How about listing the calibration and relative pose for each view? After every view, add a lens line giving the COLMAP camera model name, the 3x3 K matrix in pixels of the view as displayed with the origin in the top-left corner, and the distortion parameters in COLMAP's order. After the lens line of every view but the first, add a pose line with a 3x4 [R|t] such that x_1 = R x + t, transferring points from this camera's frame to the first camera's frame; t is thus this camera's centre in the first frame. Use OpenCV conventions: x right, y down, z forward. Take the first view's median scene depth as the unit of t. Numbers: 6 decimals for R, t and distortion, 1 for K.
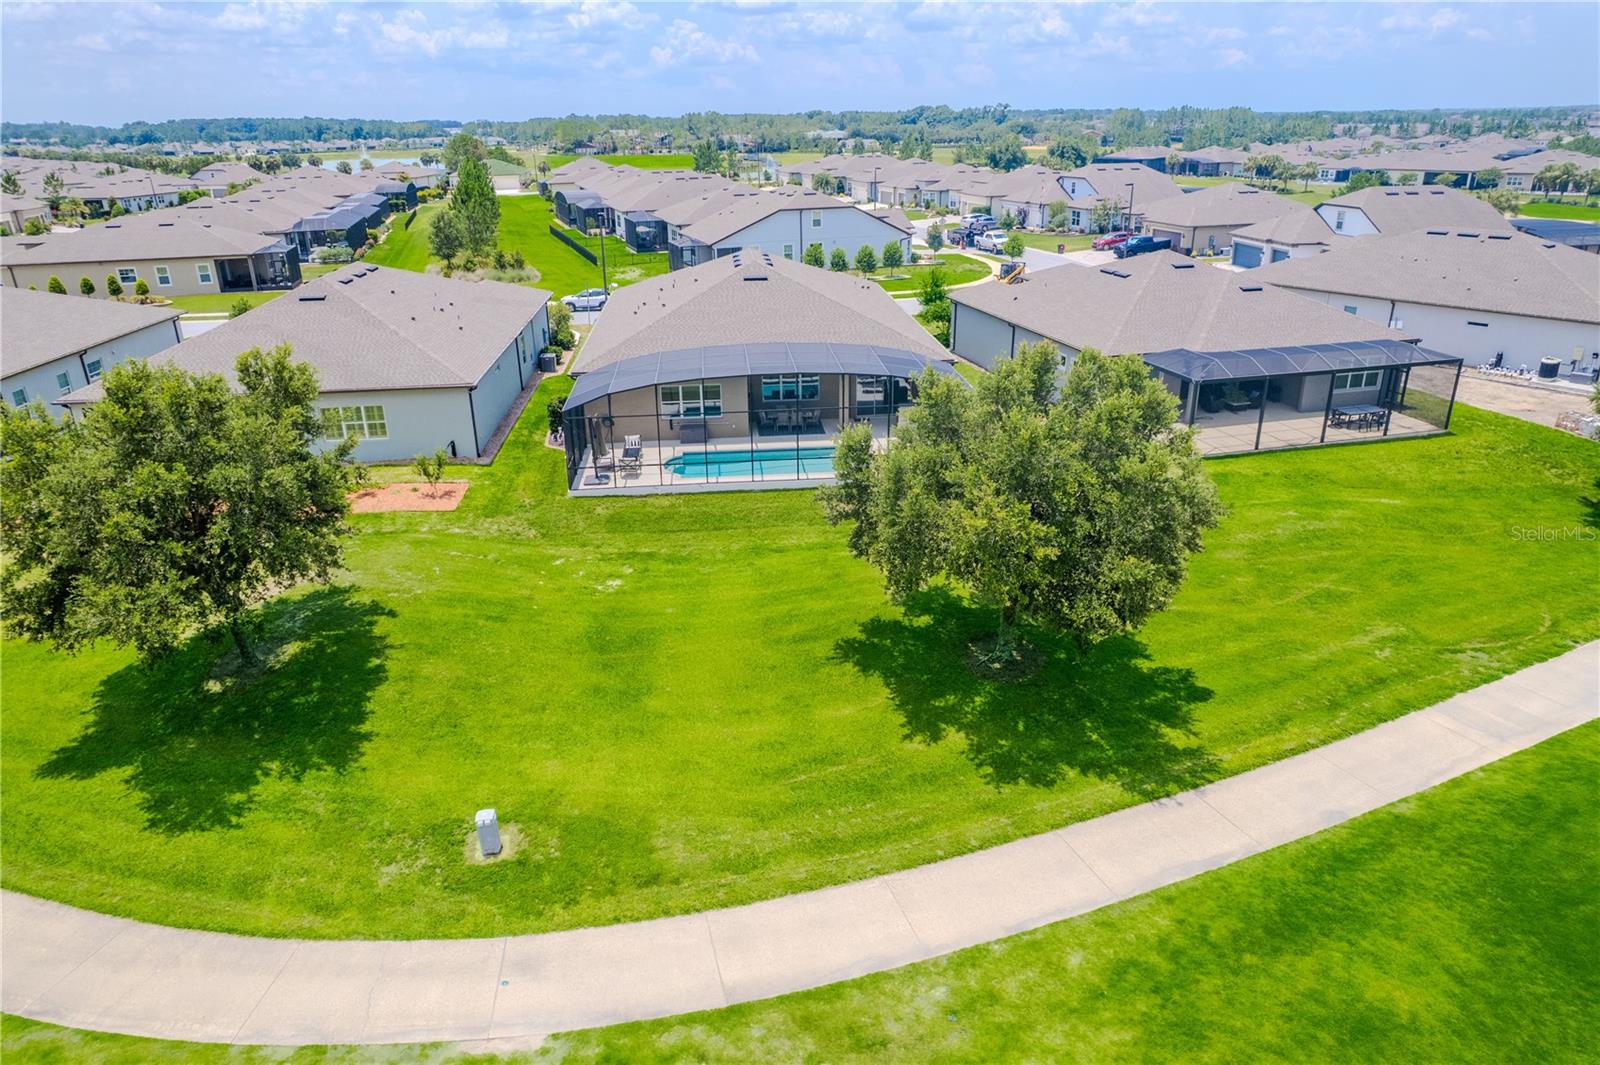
lens RADIAL K [[1033.4, 0, 800.0], [0, 1033.4, 532.5], [0, 0, 1]] dist [-0.086501, 0.083721]
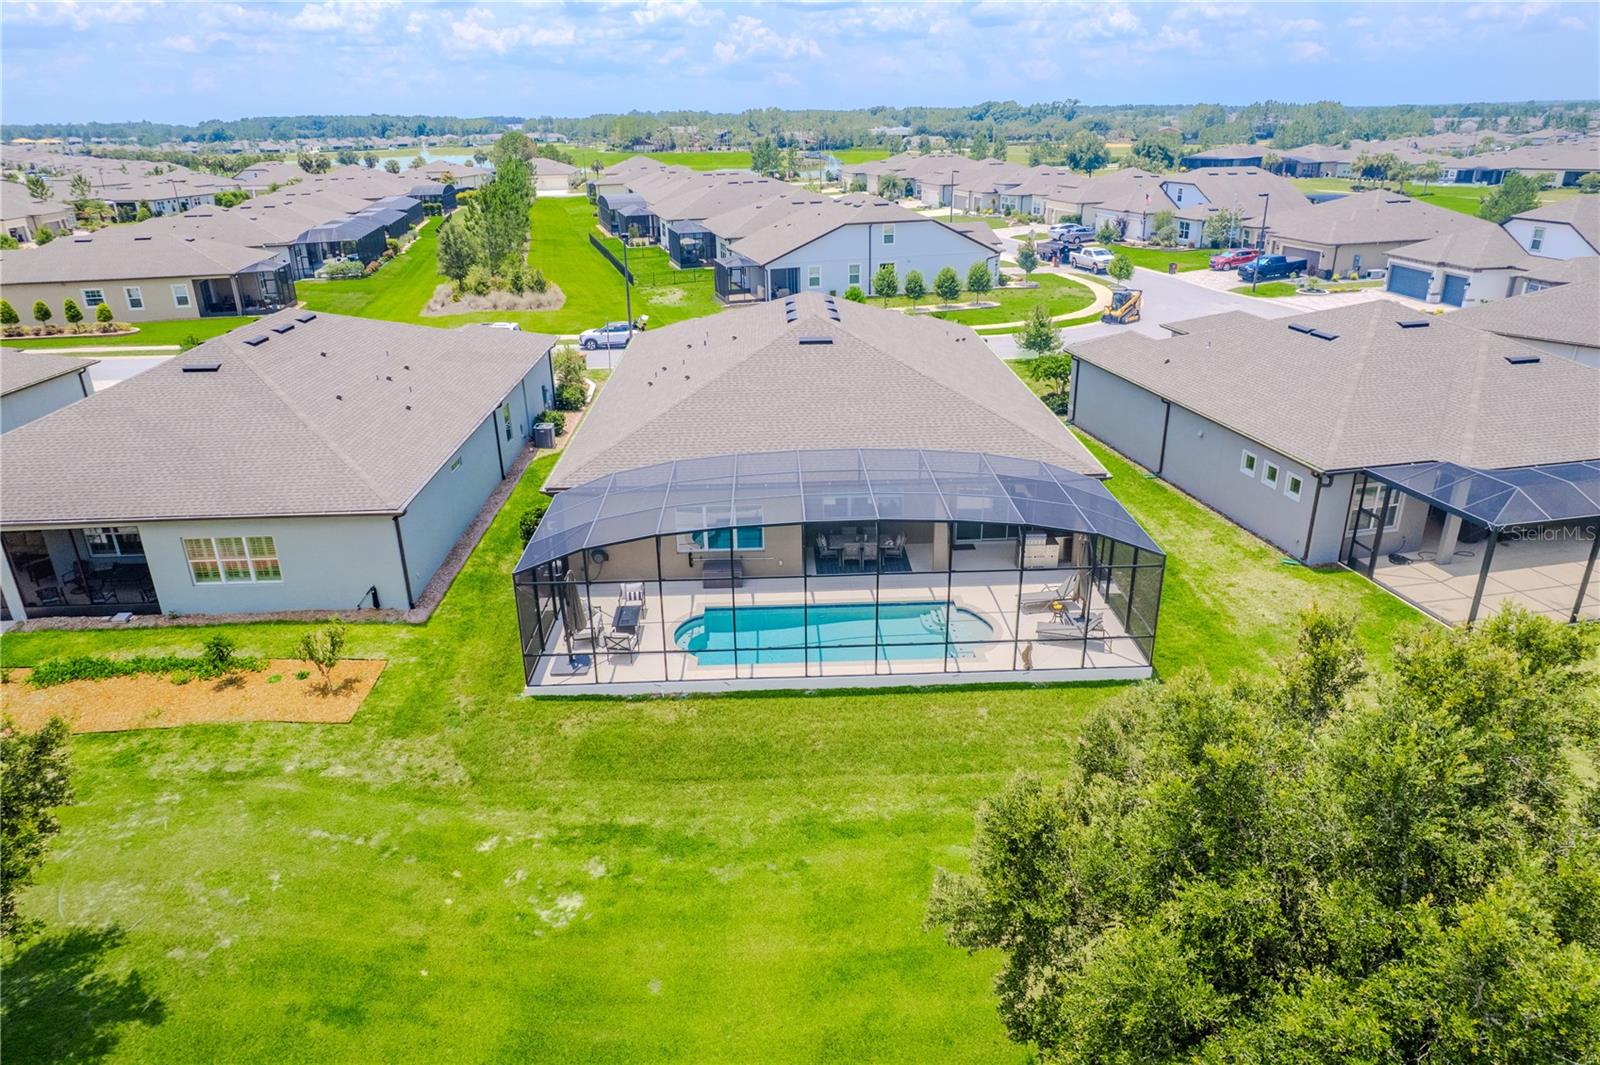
lens RADIAL K [[1033.4, 0, 800.0], [0, 1033.4, 532.5], [0, 0, 1]] dist [-0.086501, 0.083721]
pose [[0.998401, 0.018557, -0.053389, -0.007248], [-0.018378, 0.999824, 0.003851, -0.063592], [0.053451, -0.002864, 0.998566, 0.154785]]
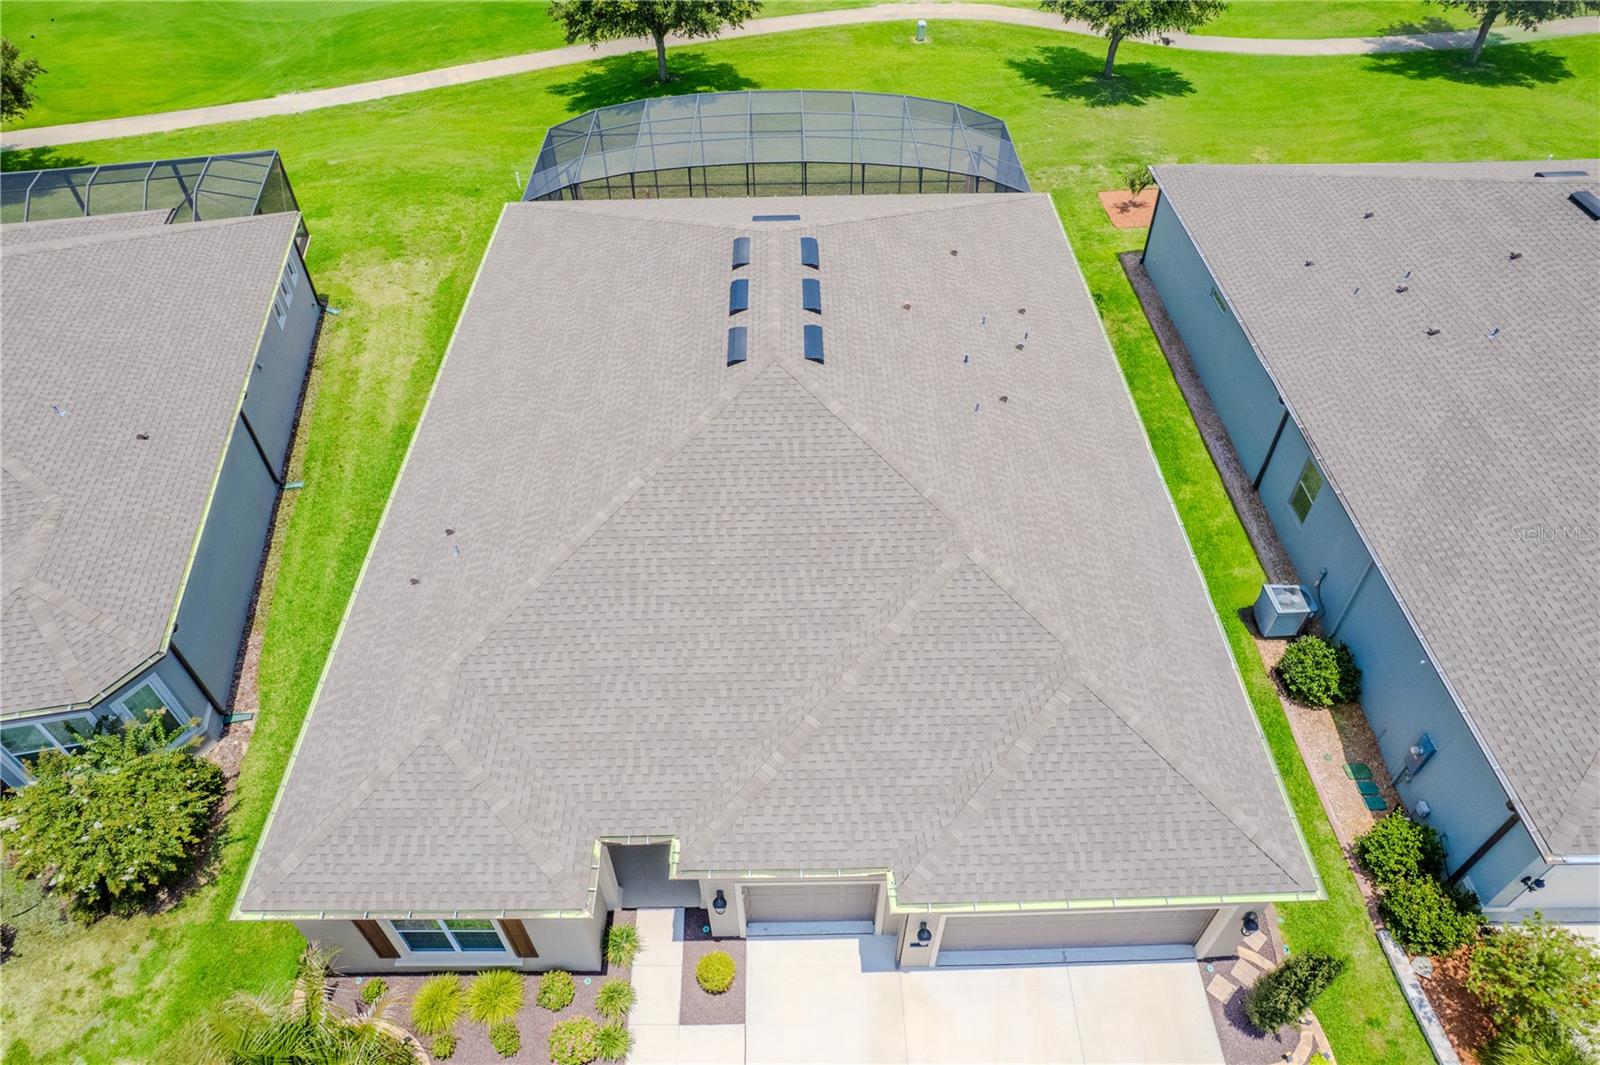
lens RADIAL K [[1011.5, 0, 800.0], [0, 1011.5, 532.5], [0, 0, 1]] dist [-0.080448, 0.062229]
pose [[-0.997340, -0.031641, 0.065668, -0.049964], [0.048515, 0.384240, 0.921958, -0.345671], [-0.054404, 0.922691, -0.381683, 0.718992]]
